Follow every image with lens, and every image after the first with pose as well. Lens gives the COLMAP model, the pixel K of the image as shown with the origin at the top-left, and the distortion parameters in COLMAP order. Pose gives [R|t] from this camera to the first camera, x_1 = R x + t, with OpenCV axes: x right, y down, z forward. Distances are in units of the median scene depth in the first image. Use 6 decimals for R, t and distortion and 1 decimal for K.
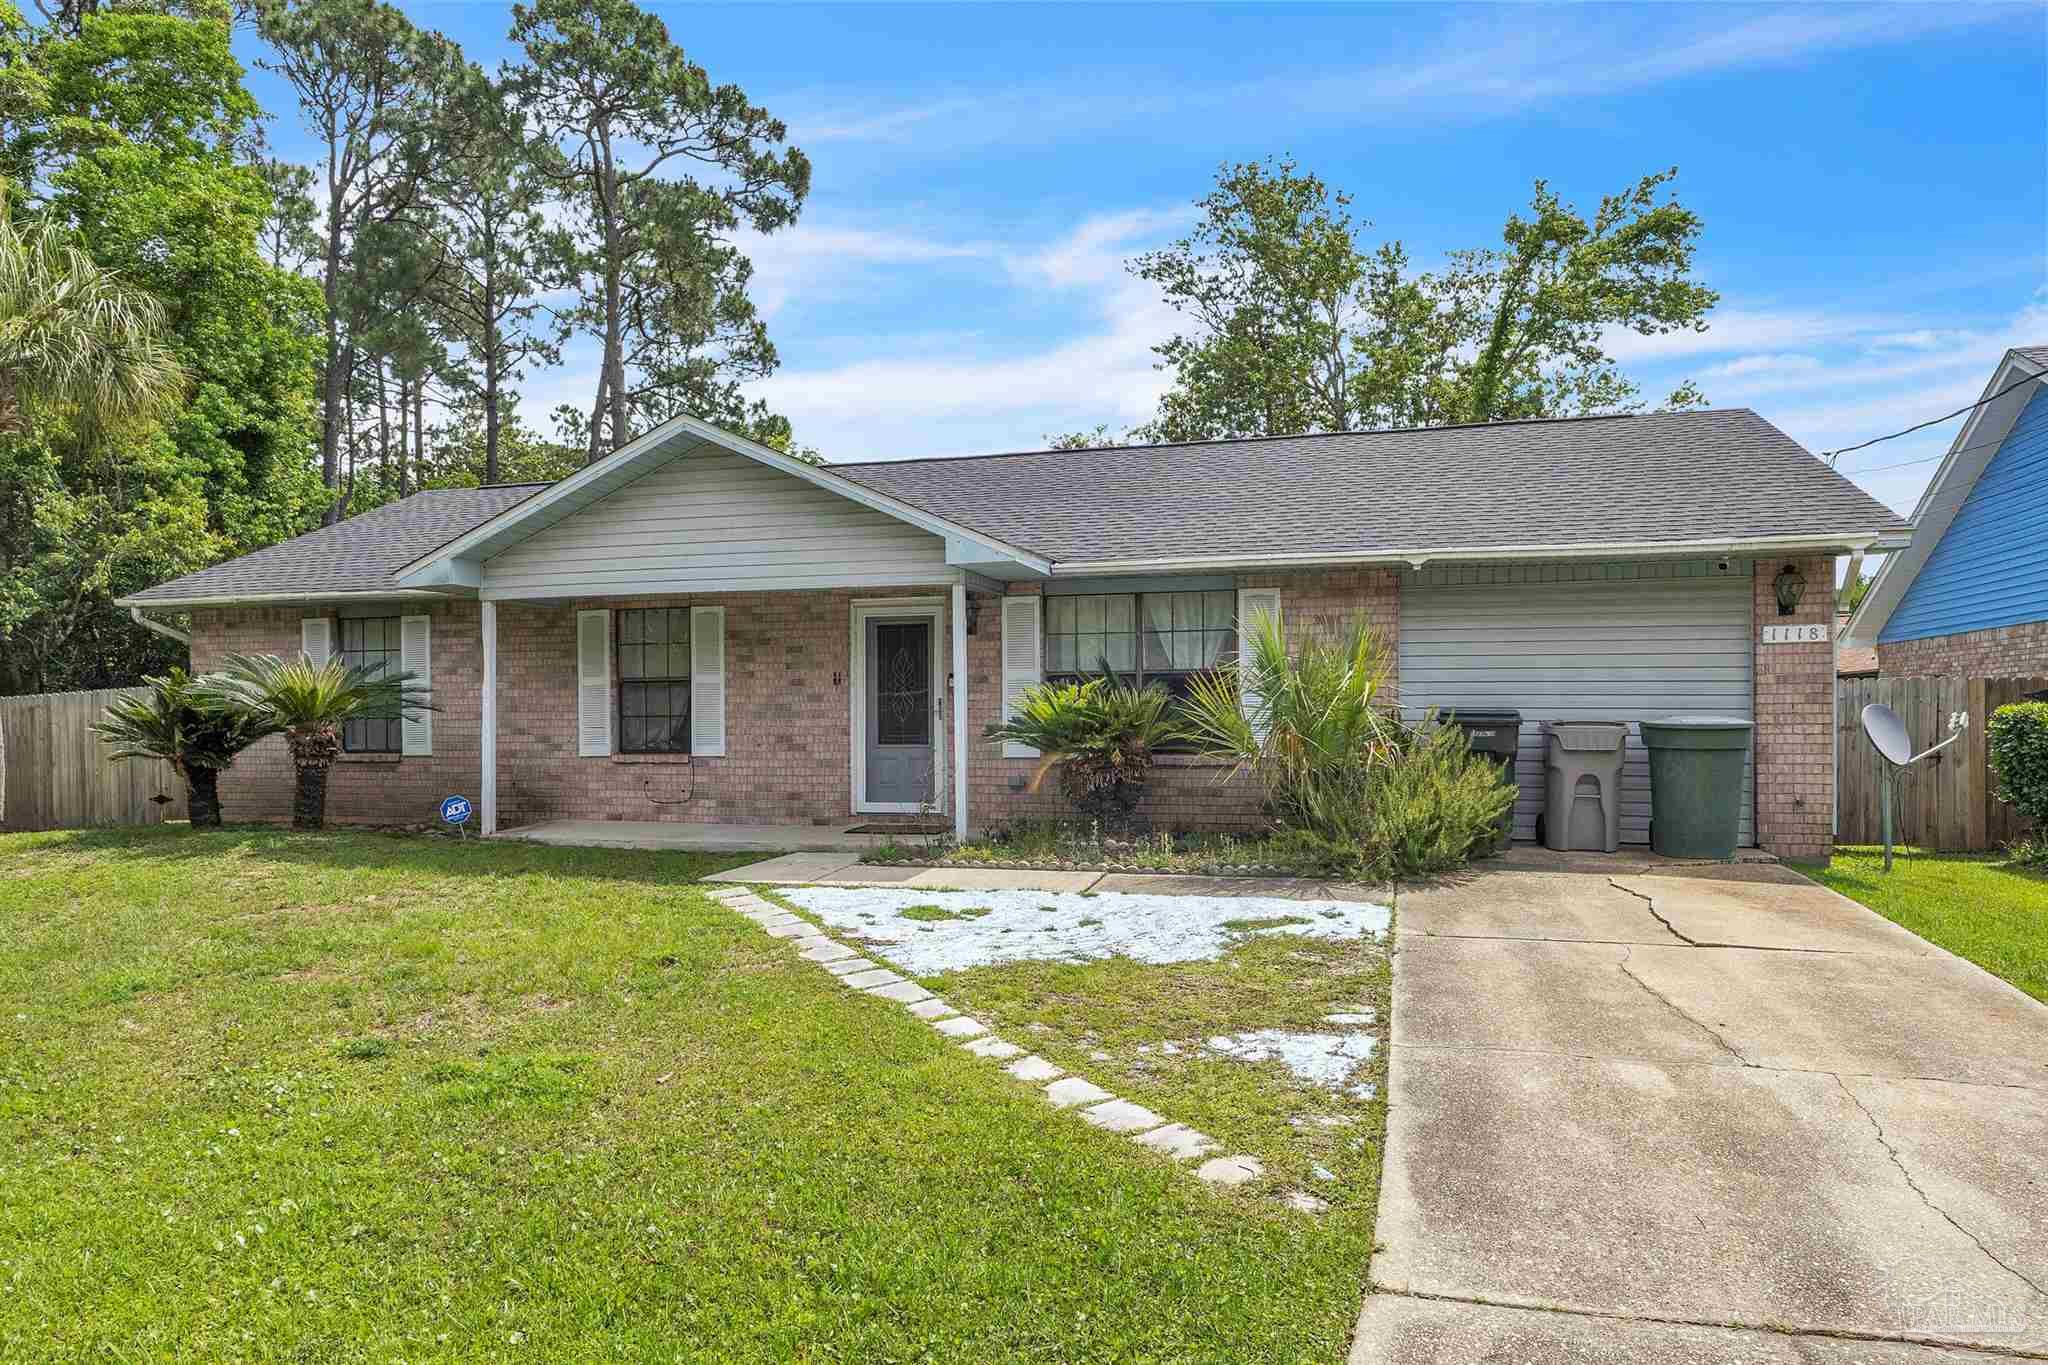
lens RADIAL K [[1314.2, 0, 1025.3], [0, 1314.2, 718.4], [0, 0, 1]] dist [0.003430, -0.002915]
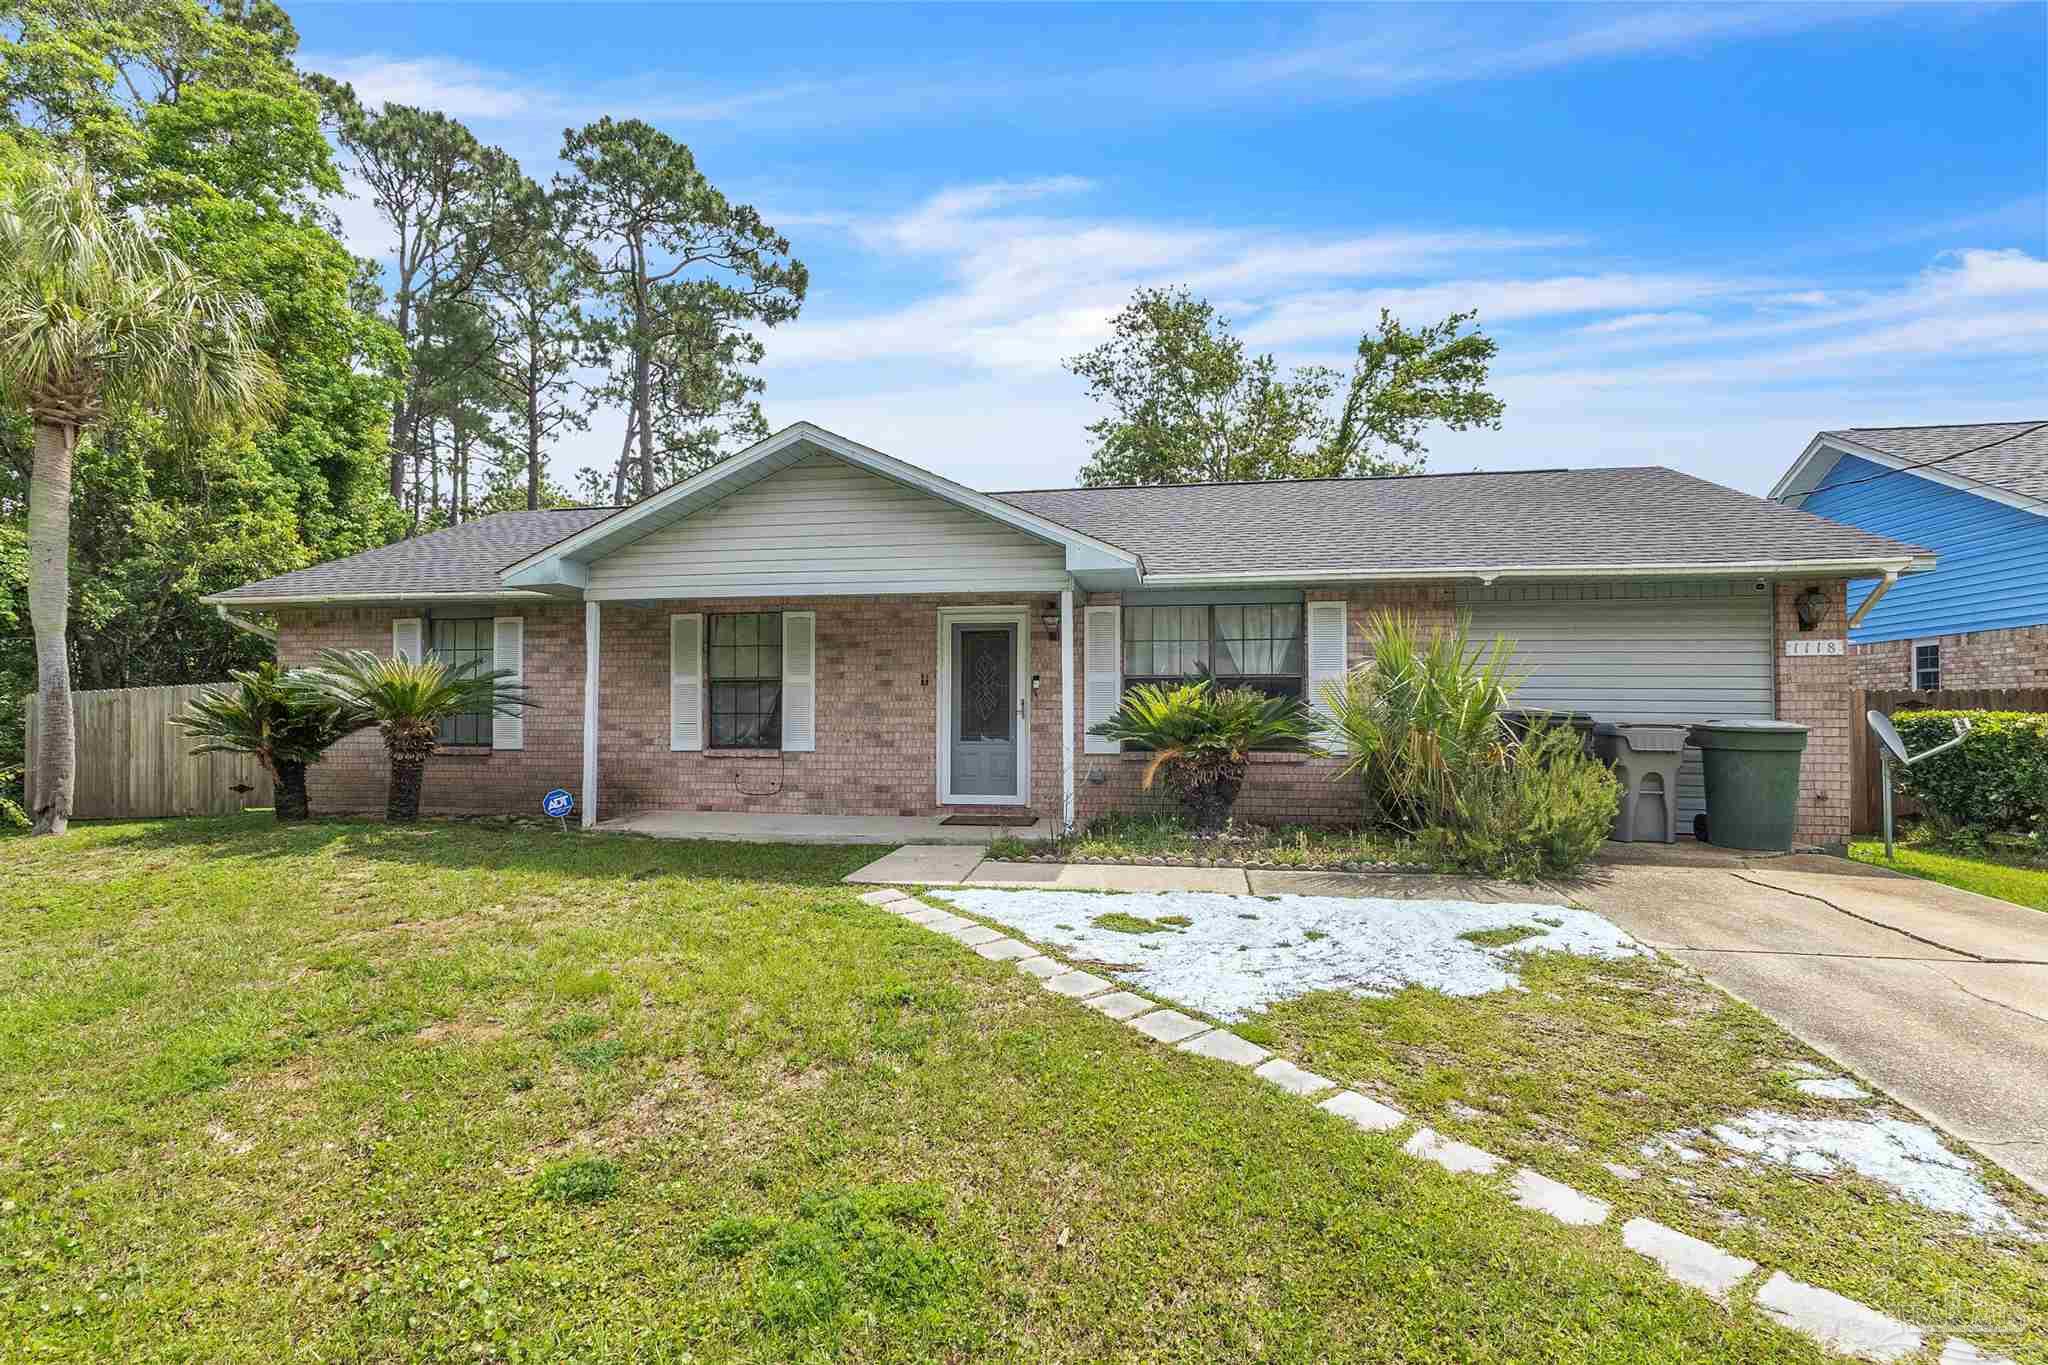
lens RADIAL K [[964.2, 0, 1021.9], [0, 964.2, 692.4], [0, 0, 1]] dist [0.004166, 0.000709]
pose [[0.994556, 0.009240, 0.103791, -0.140635], [-0.006593, 0.999645, -0.025818, -0.000014], [-0.103993, 0.024993, 0.994264, 0.195793]]
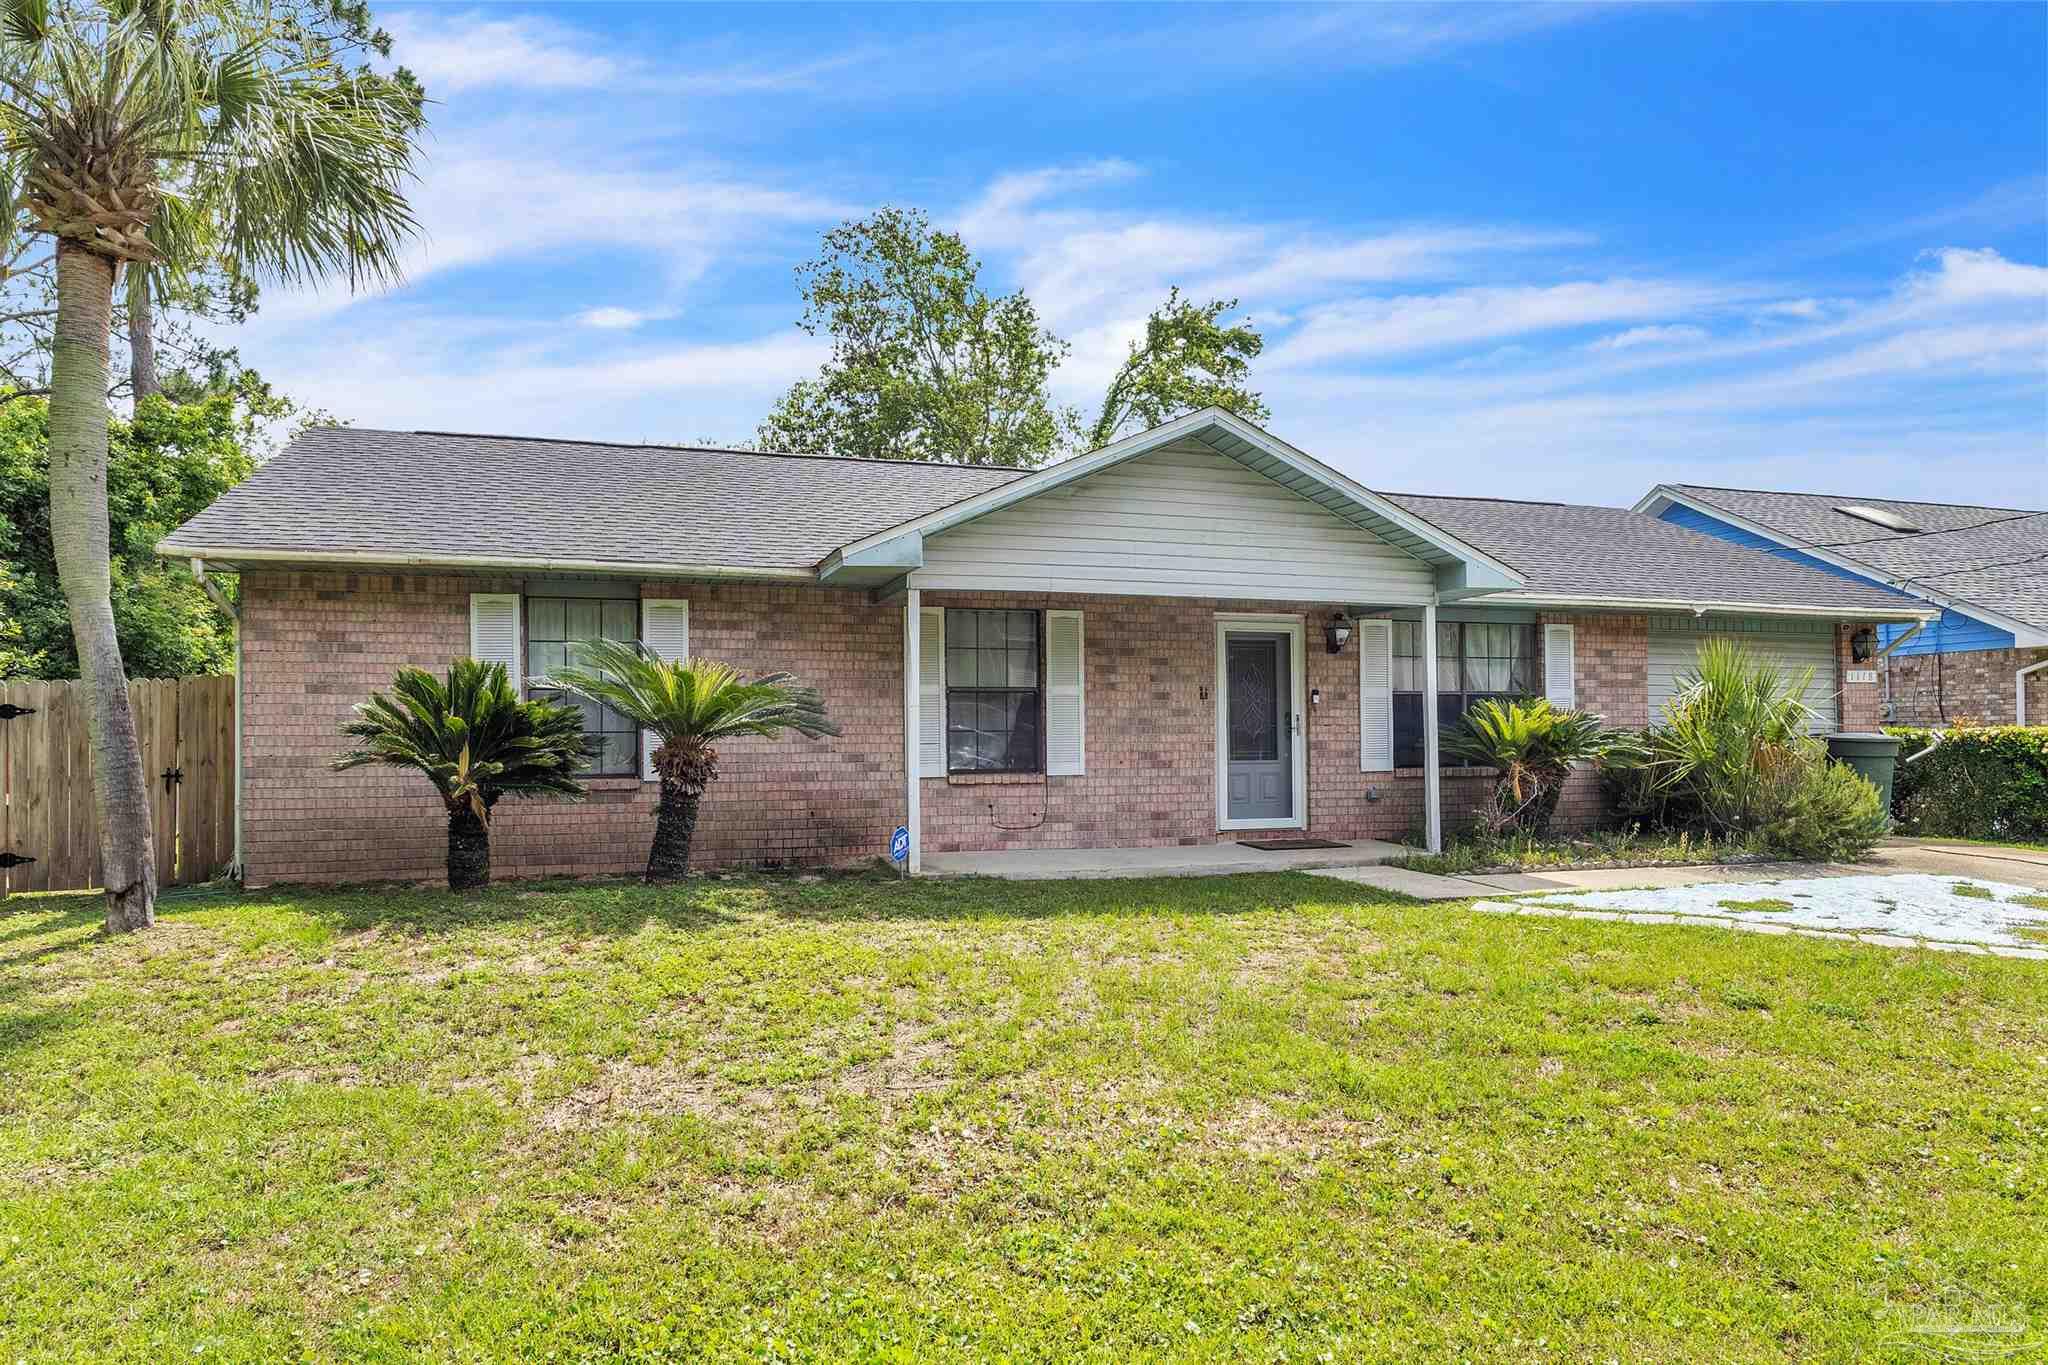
lens RADIAL K [[1260.7, 0, 1029.2], [0, 1260.7, 711.9], [0, 0, 1]] dist [-0.004416, -0.004113]
pose [[0.834565, 0.013394, 0.550747, -0.736548], [0.000056, 0.999702, -0.024398, 0.006299], [-0.550910, 0.020393, 0.834316, 0.283325]]
